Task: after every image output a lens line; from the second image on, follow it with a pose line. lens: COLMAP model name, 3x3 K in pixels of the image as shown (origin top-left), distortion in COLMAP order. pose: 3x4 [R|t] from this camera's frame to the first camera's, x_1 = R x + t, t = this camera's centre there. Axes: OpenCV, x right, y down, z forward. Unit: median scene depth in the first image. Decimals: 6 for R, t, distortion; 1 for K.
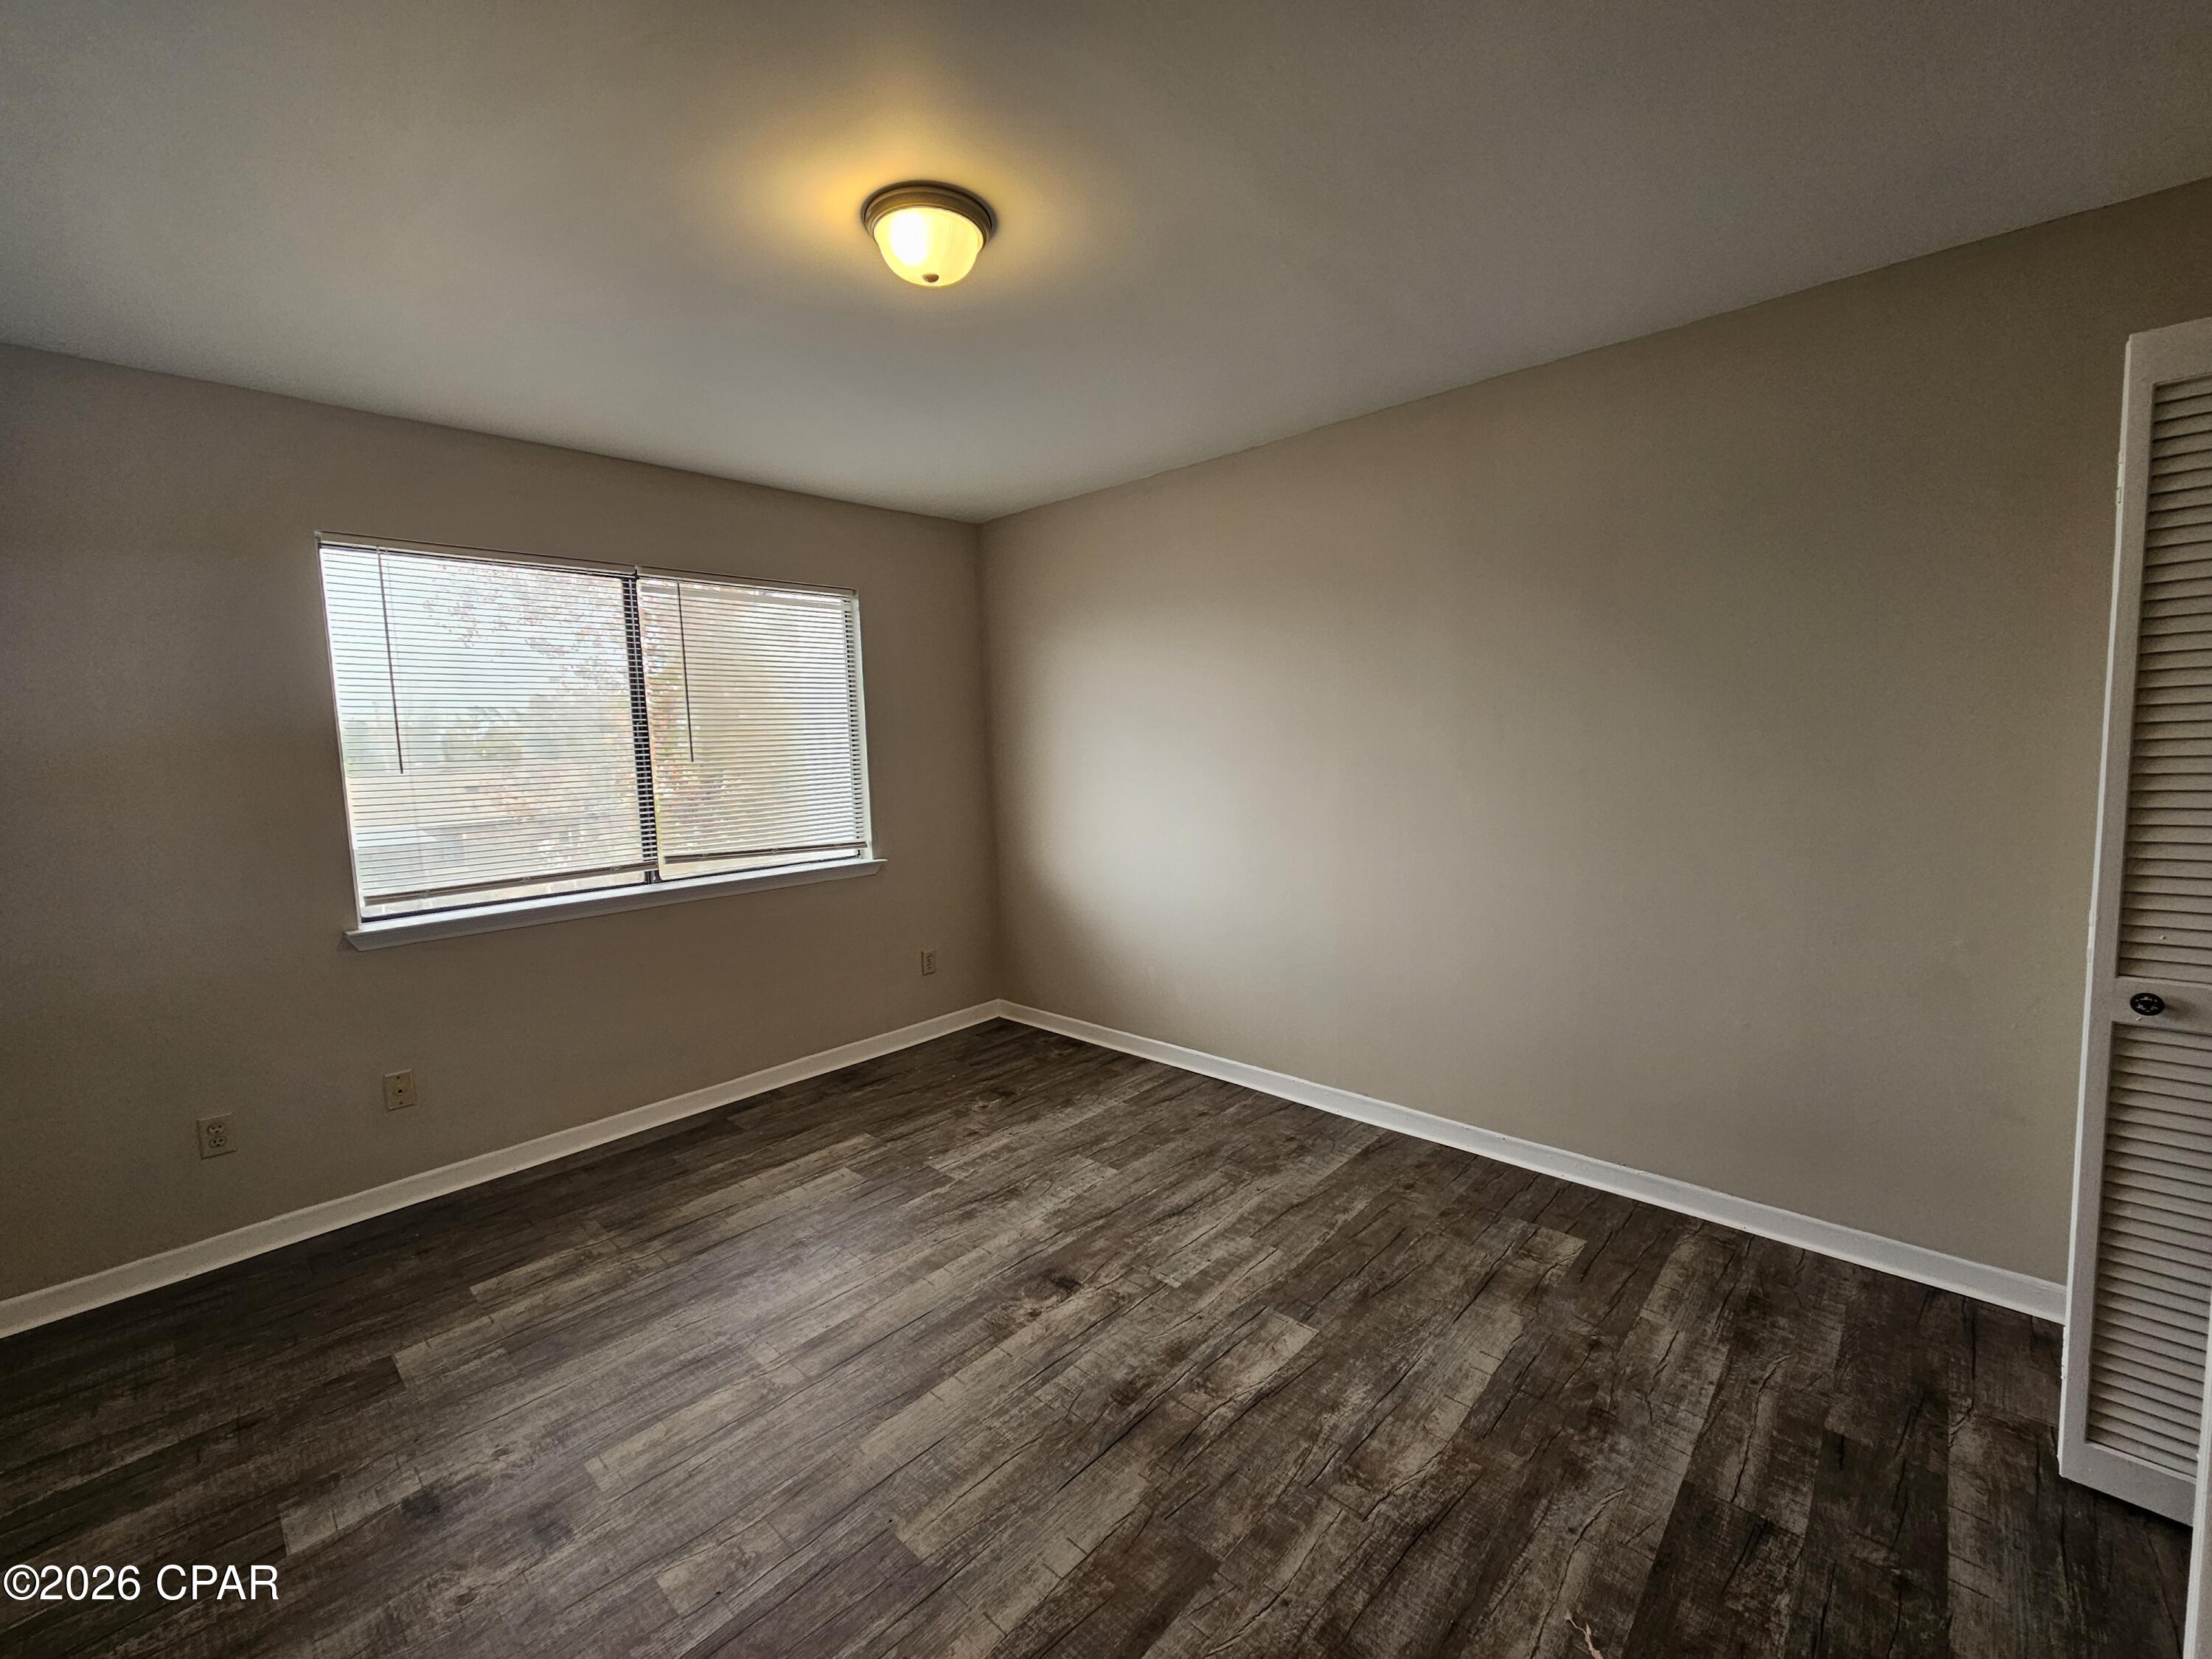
lens RADIAL K [[903.3, 0, 1106.0], [0, 903.3, 829.5], [0, 0, 1]] dist [-0.013506, -0.000230]
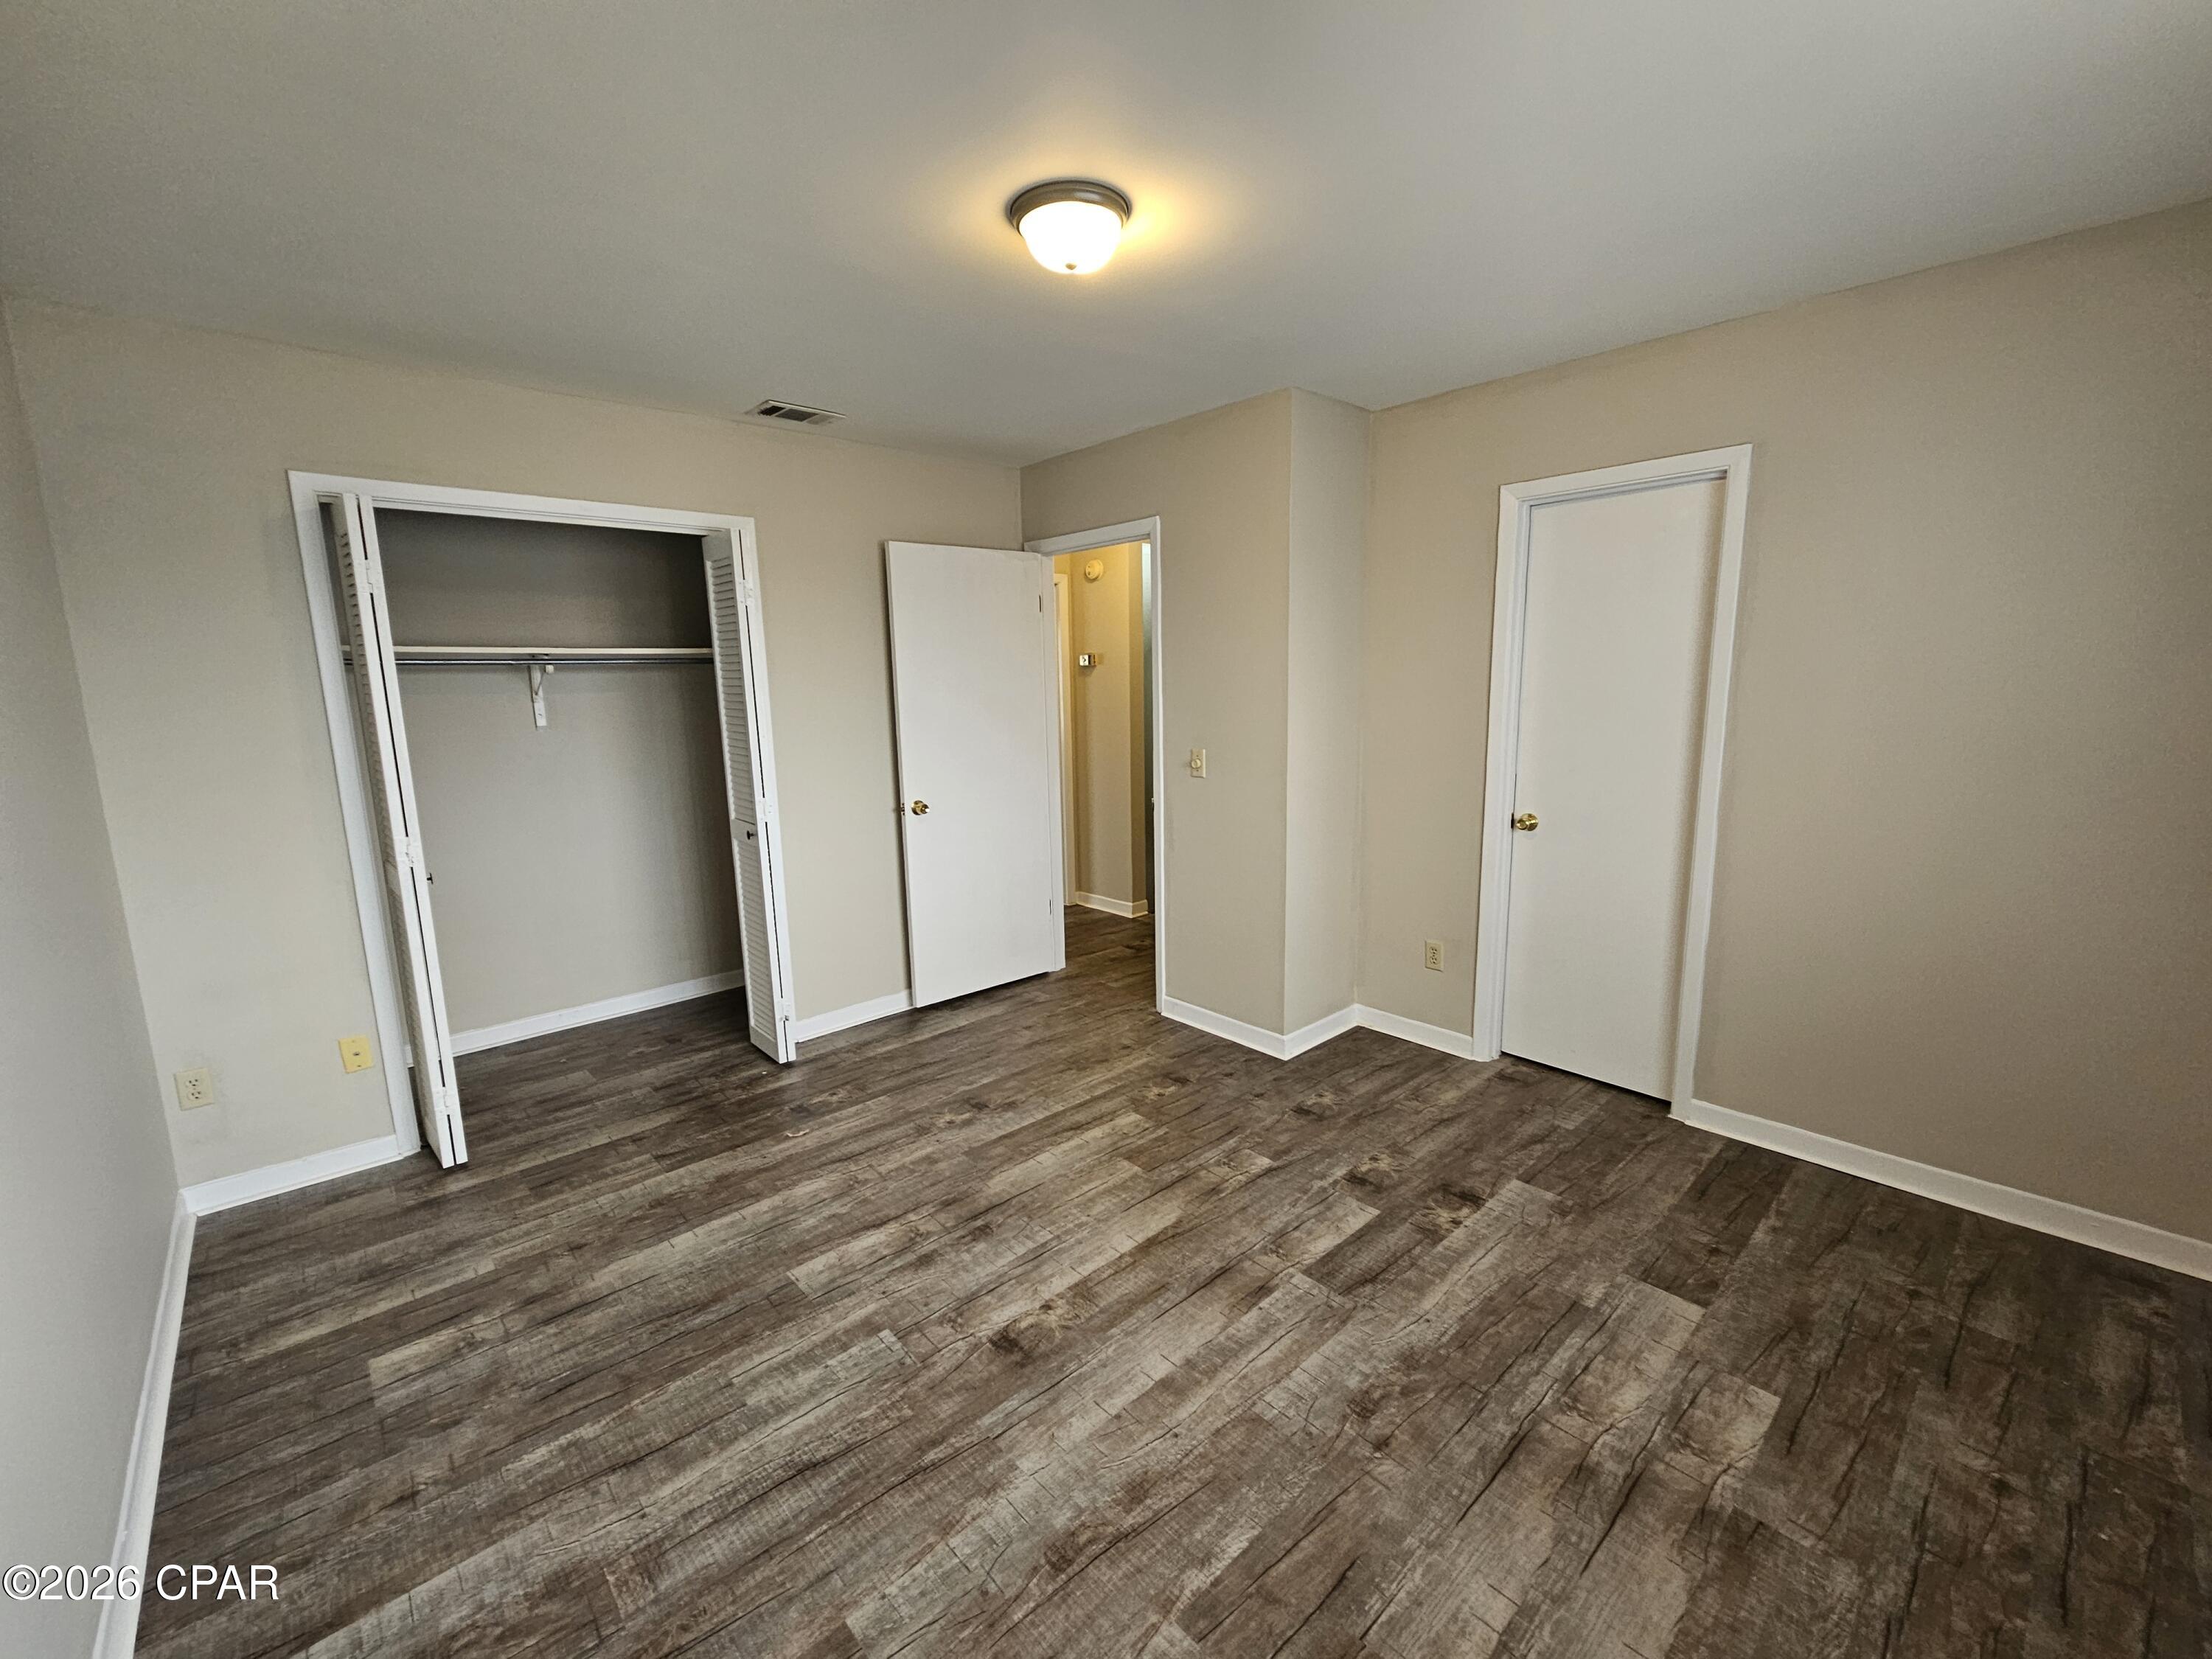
lens RADIAL K [[903.3, 0, 1106.0], [0, 903.3, 829.5], [0, 0, 1]] dist [-0.013506, -0.000230]
pose [[-0.995304, 0.036679, 0.089581, -0.250562], [0.058991, 0.963565, 0.260888, -0.202455], [-0.076748, 0.264947, -0.961204, 1.803613]]
